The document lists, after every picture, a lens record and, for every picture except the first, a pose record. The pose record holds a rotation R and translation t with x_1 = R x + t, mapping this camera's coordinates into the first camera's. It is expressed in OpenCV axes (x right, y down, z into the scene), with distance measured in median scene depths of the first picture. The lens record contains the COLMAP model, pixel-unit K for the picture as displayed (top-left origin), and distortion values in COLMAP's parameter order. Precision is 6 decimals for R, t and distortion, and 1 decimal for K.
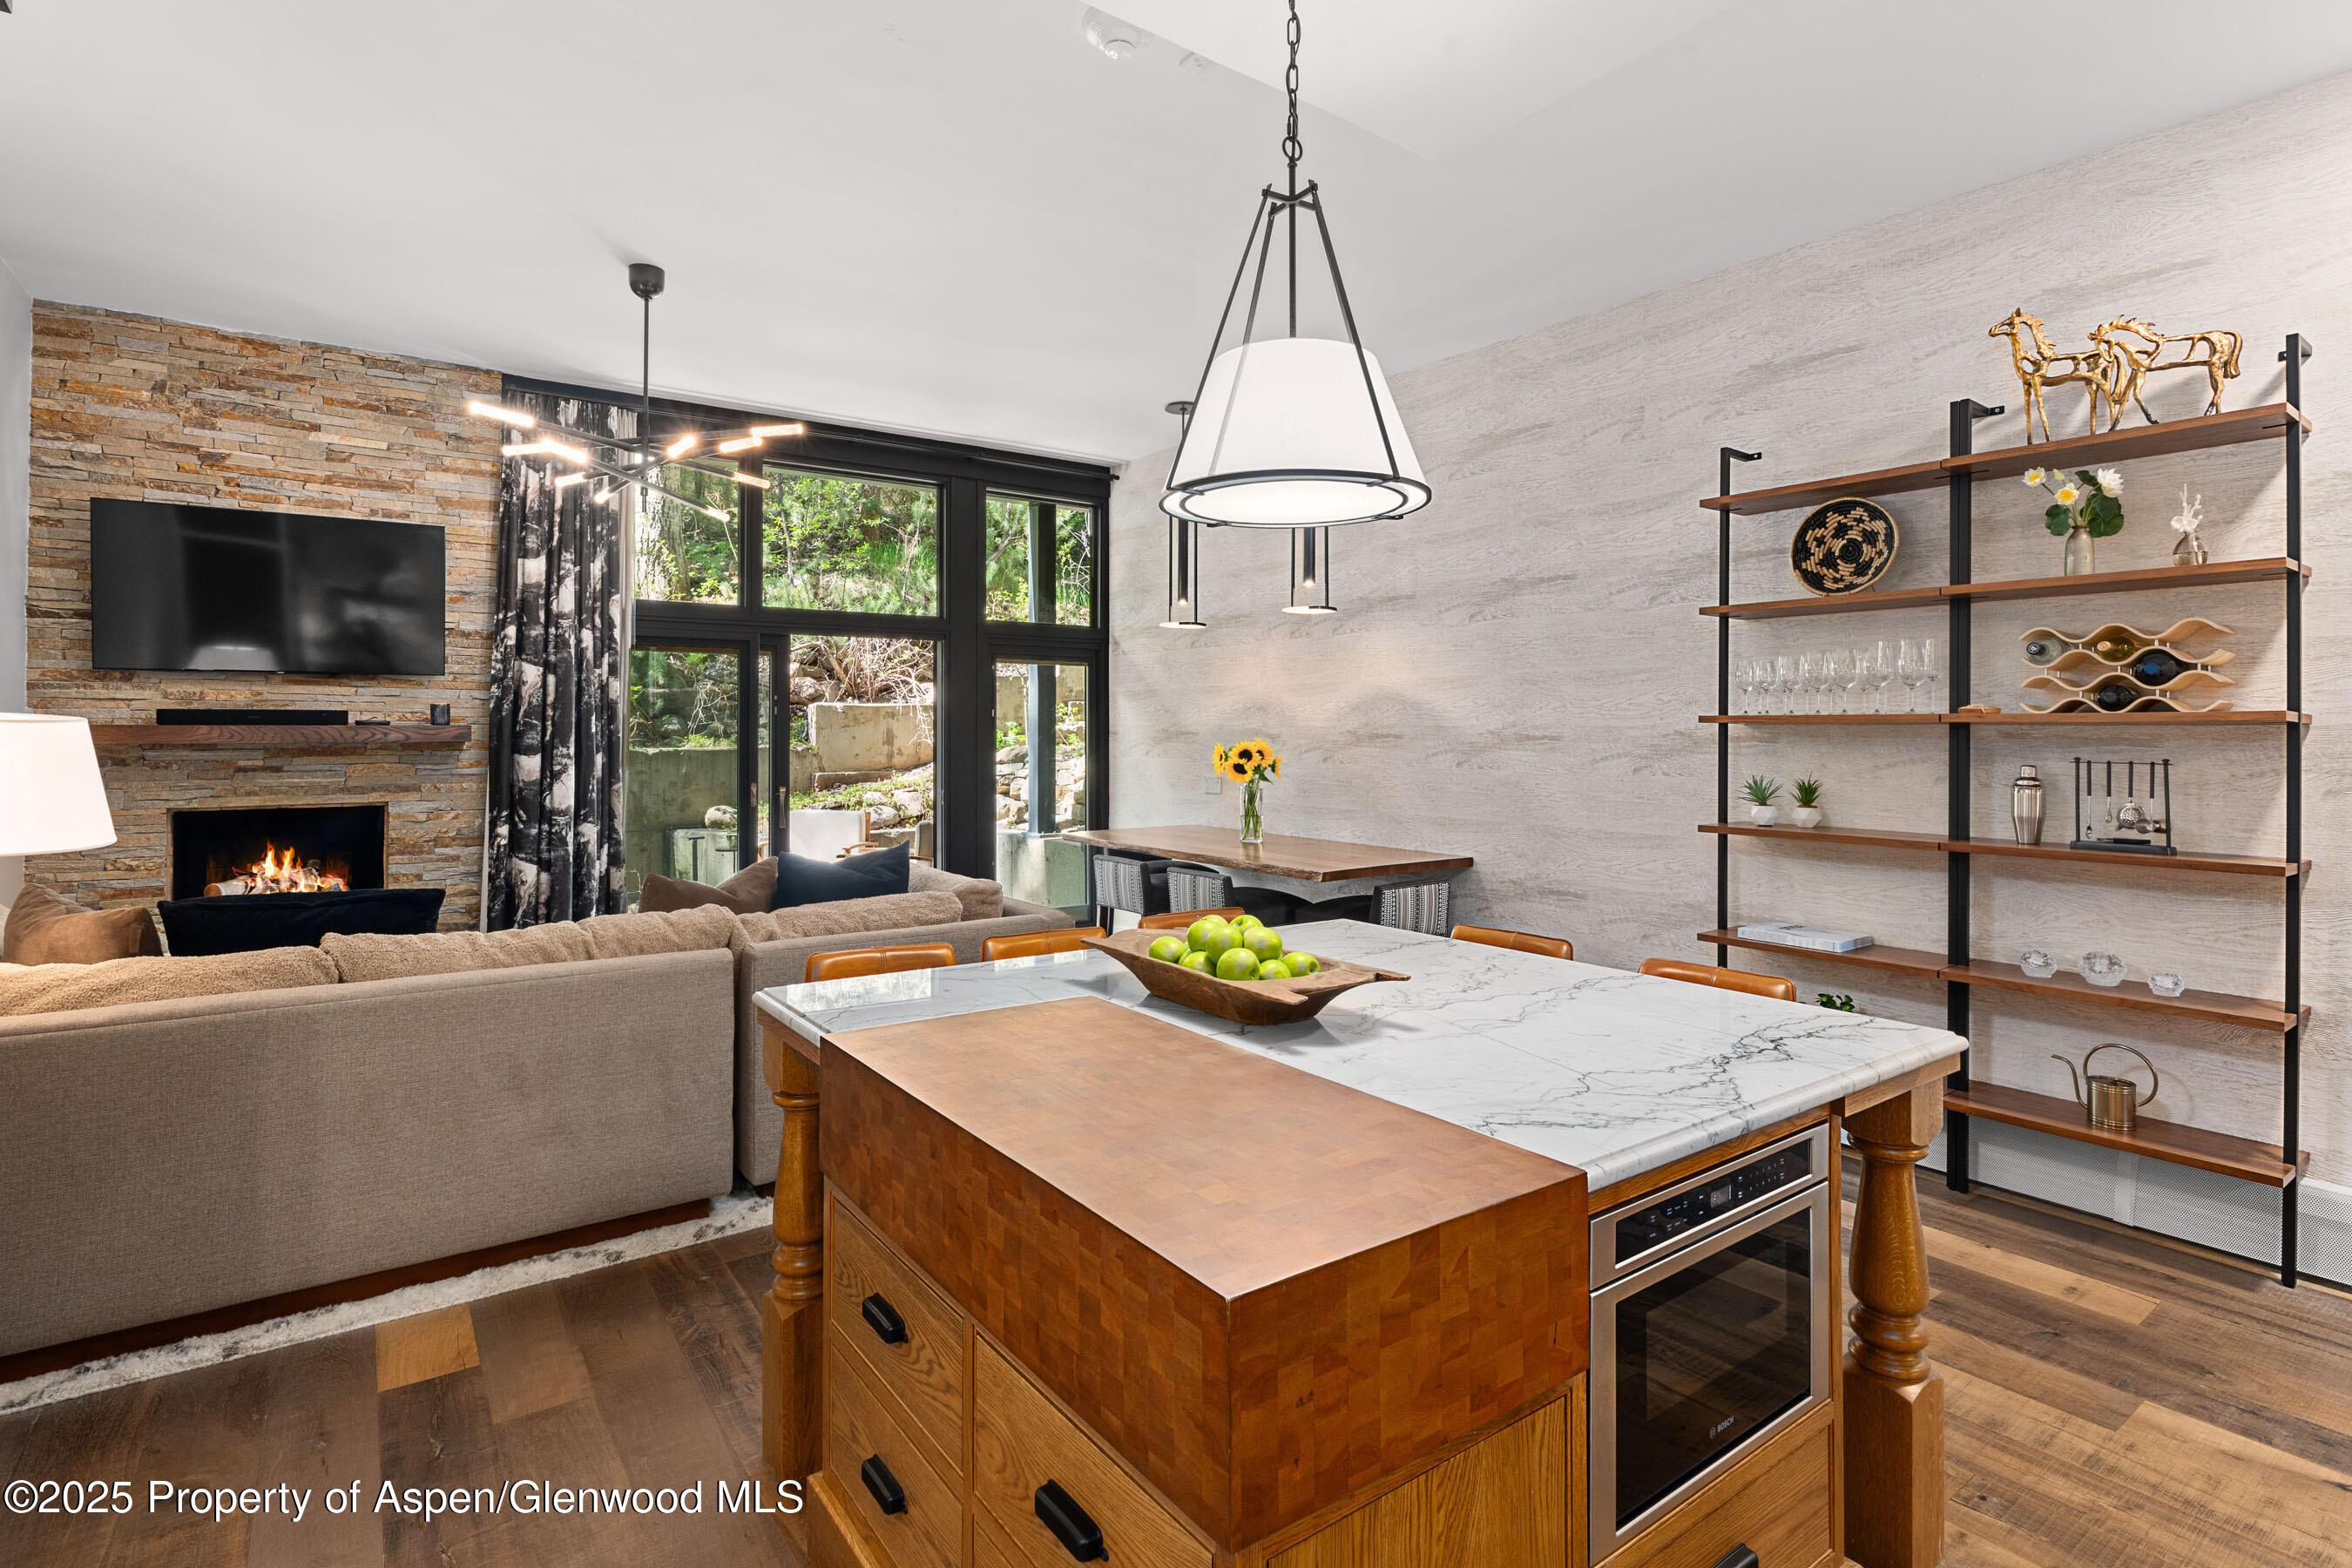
lens RADIAL K [[1160.2, 0, 1187.1], [0, 1160.2, 727.1], [0, 0, 1]] dist [0.007304, -0.001219]
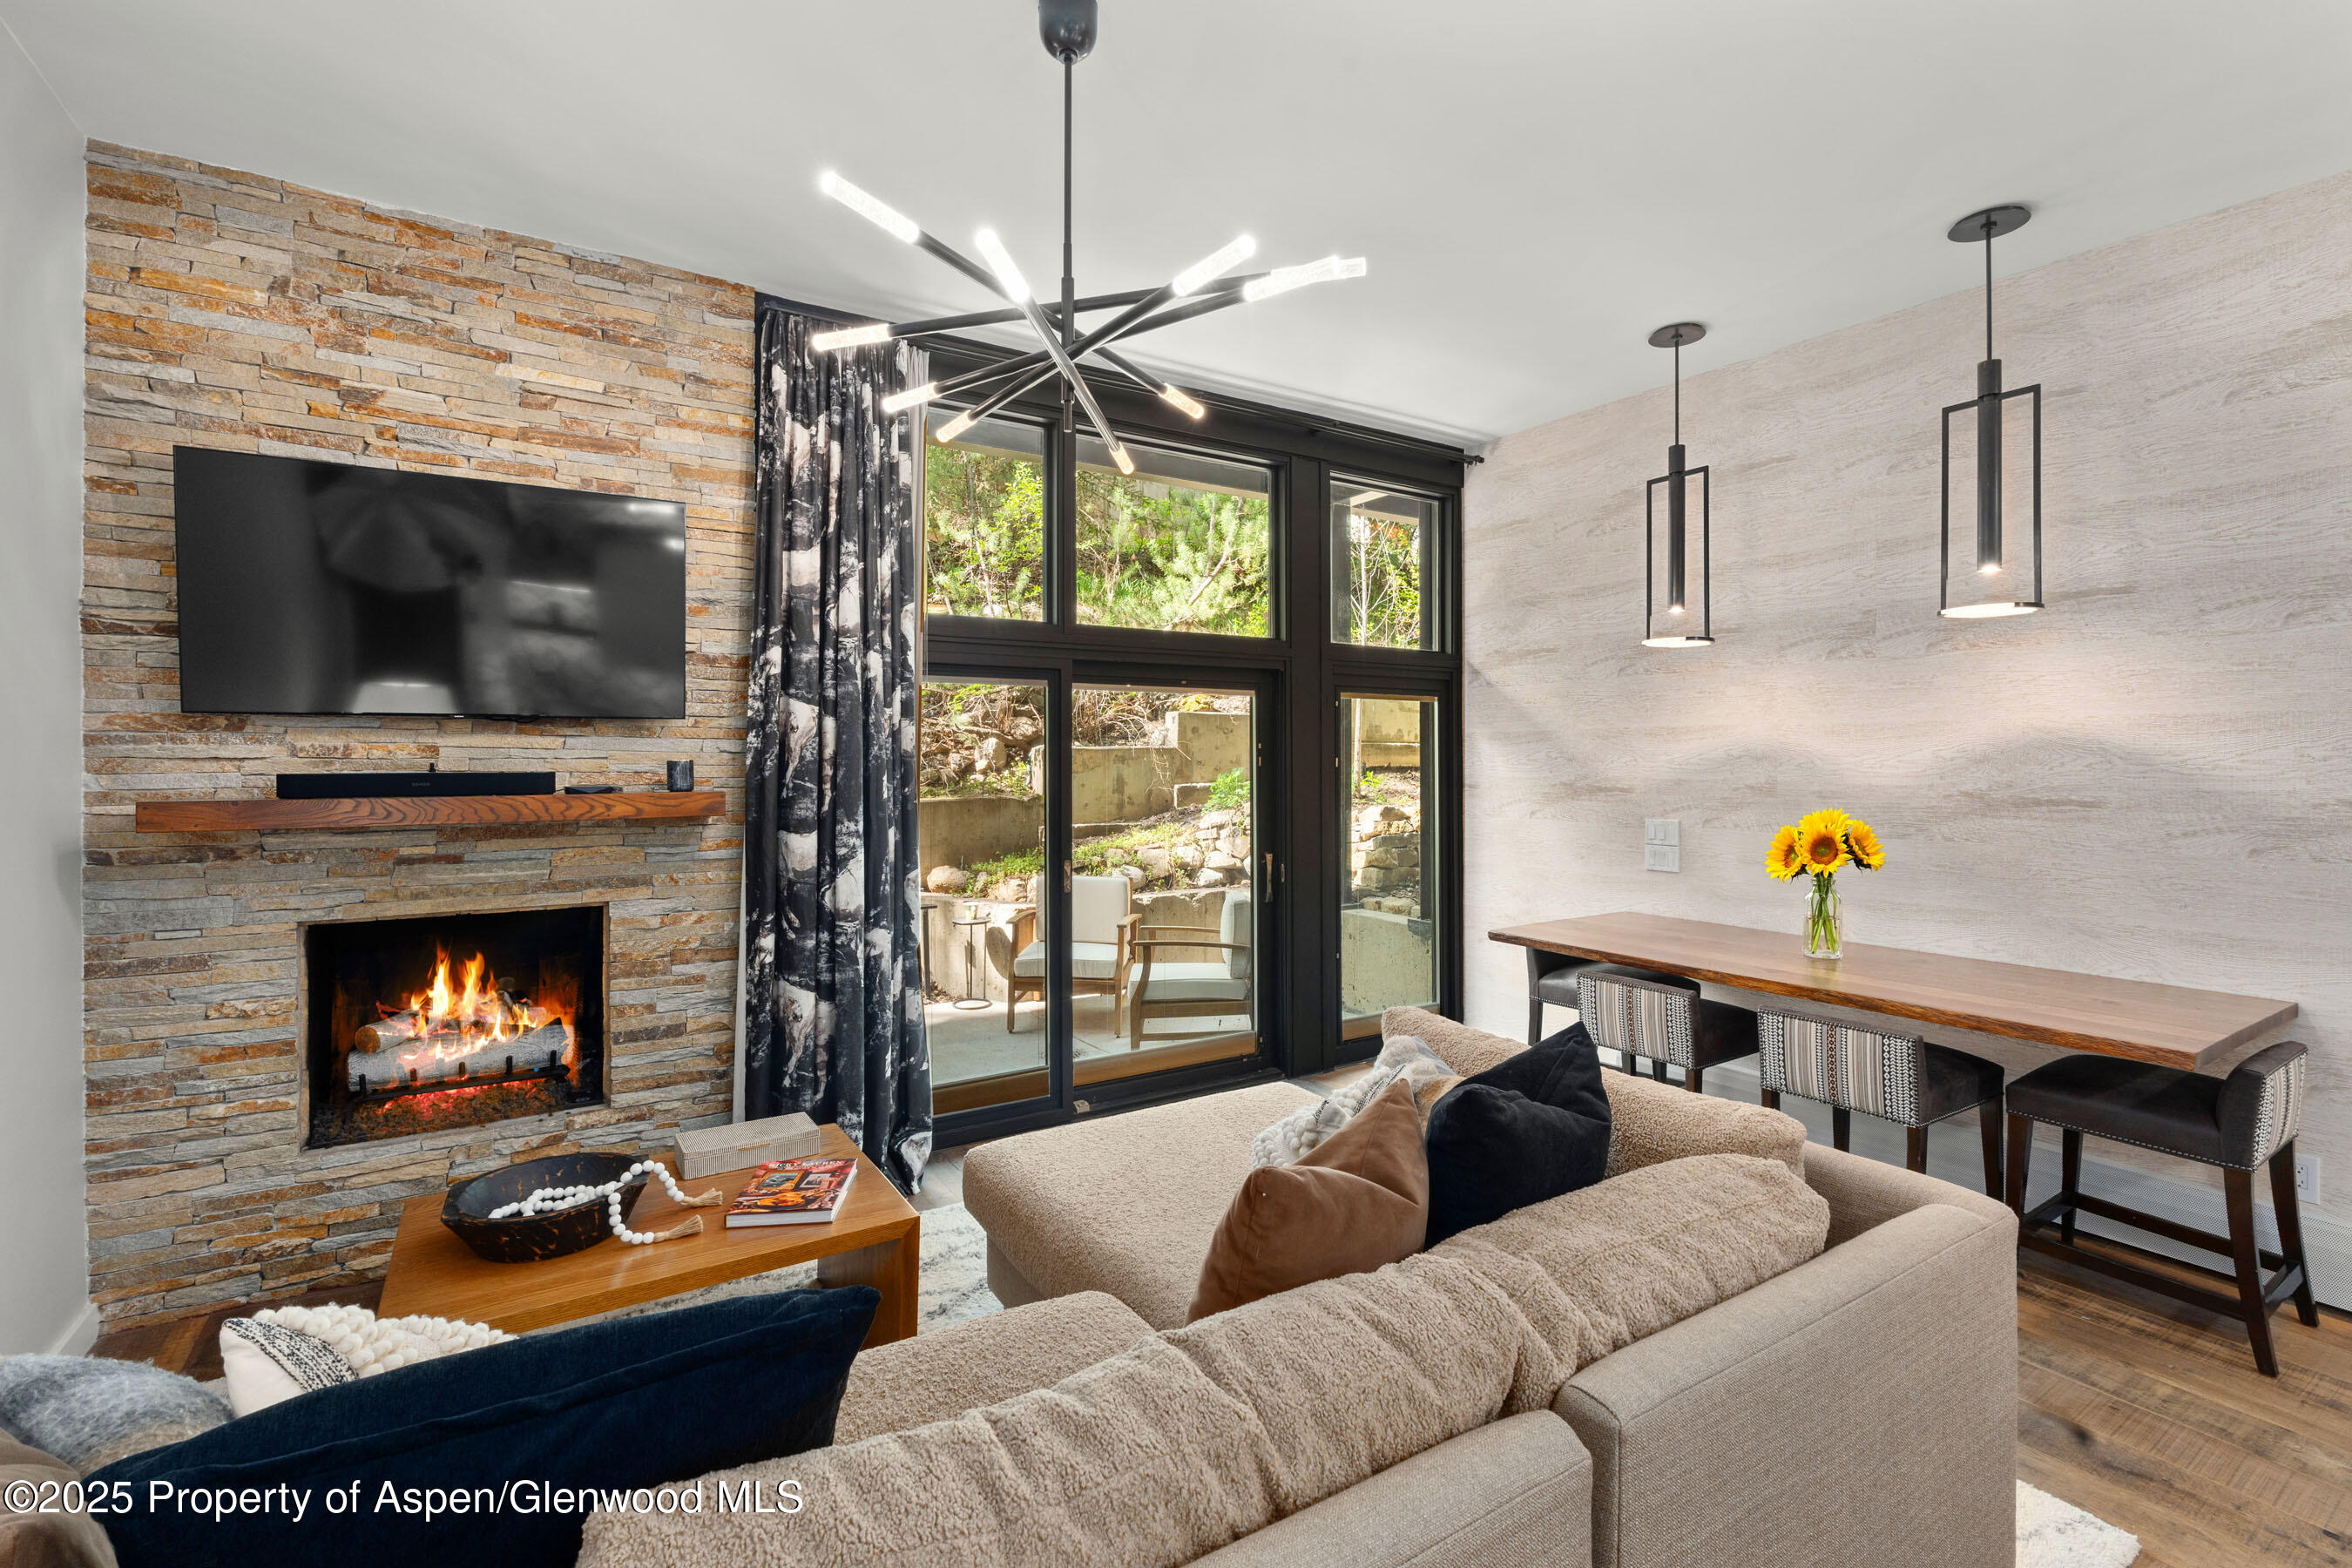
lens RADIAL K [[1066.7, 0, 1201.2], [0, 1066.7, 769.5], [0, 0, 1]] dist [-0.000093, 0.000491]
pose [[0.998640, -0.003077, -0.052049, -0.299090], [0.003527, 0.999957, 0.008562, -0.018730], [0.052020, -0.008734, 0.998608, 0.382626]]
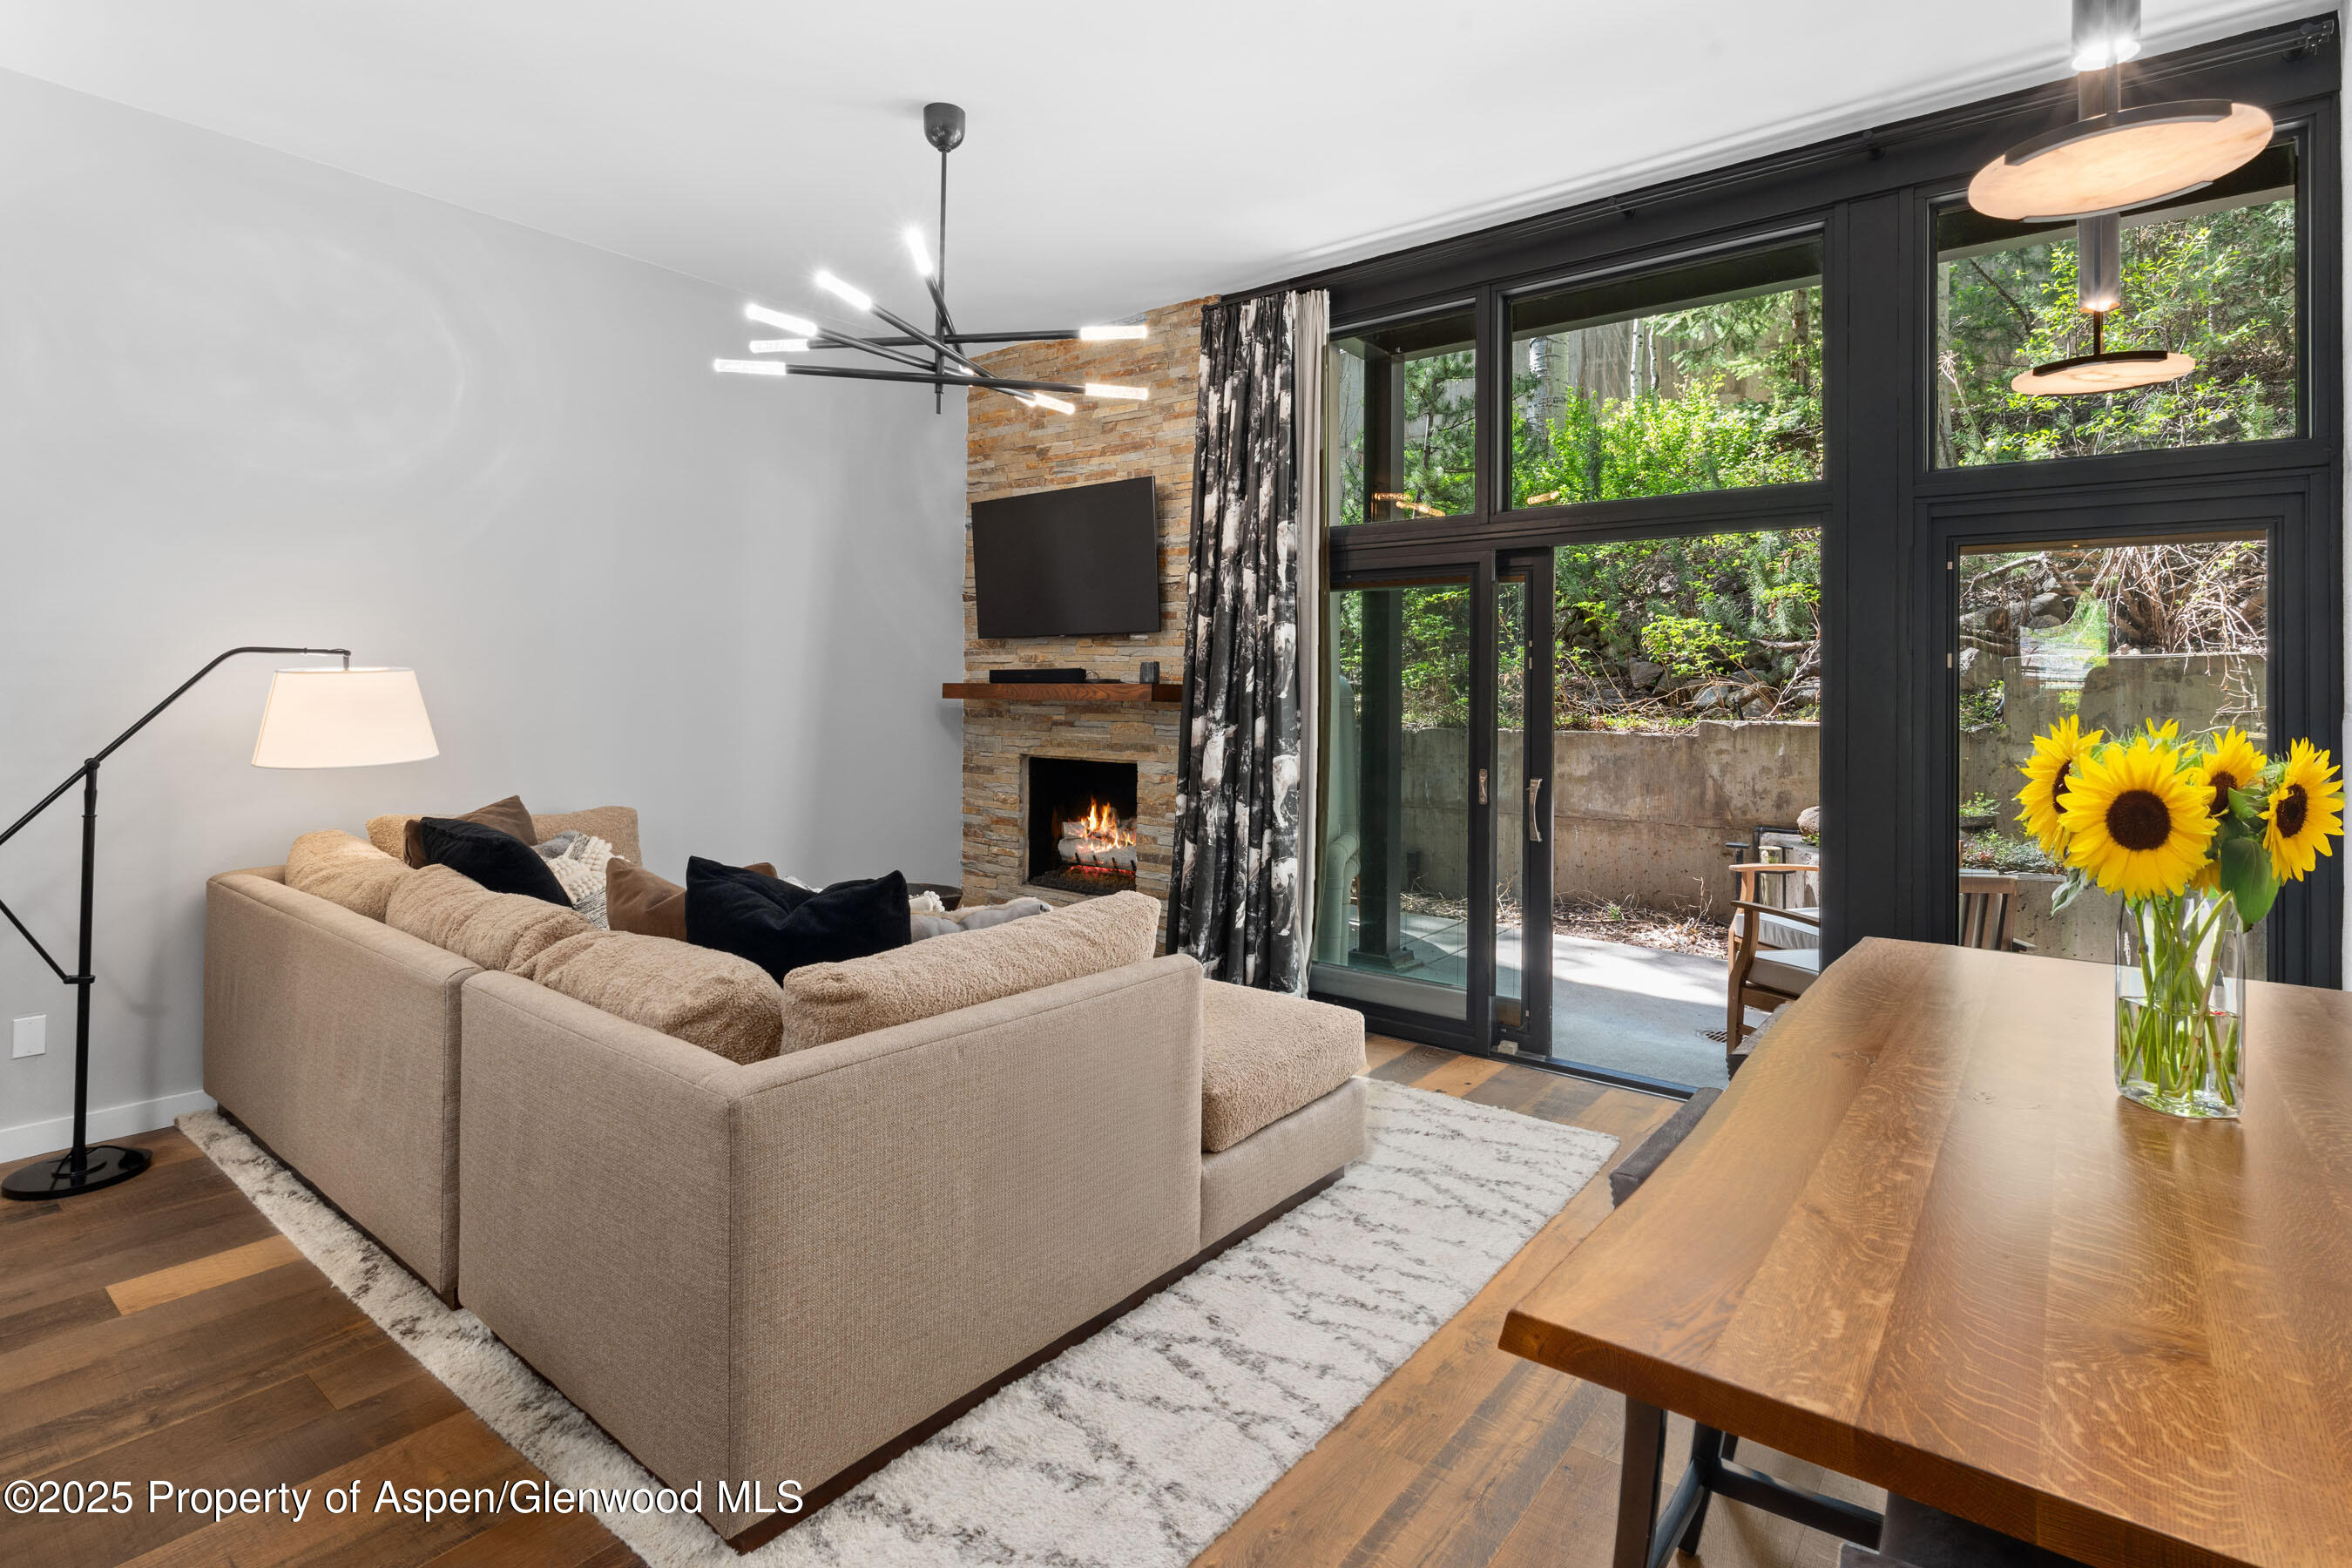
lens RADIAL K [[1160.2, 0, 1157.3], [0, 1160.2, 674.0], [0, 0, 1]] dist [0.007304, -0.001219]
pose [[0.258783, -0.010836, -0.965875, 0.279943], [-0.008232, 0.999876, -0.013423, 0.002891], [0.965900, 0.011425, 0.258662, 0.755629]]
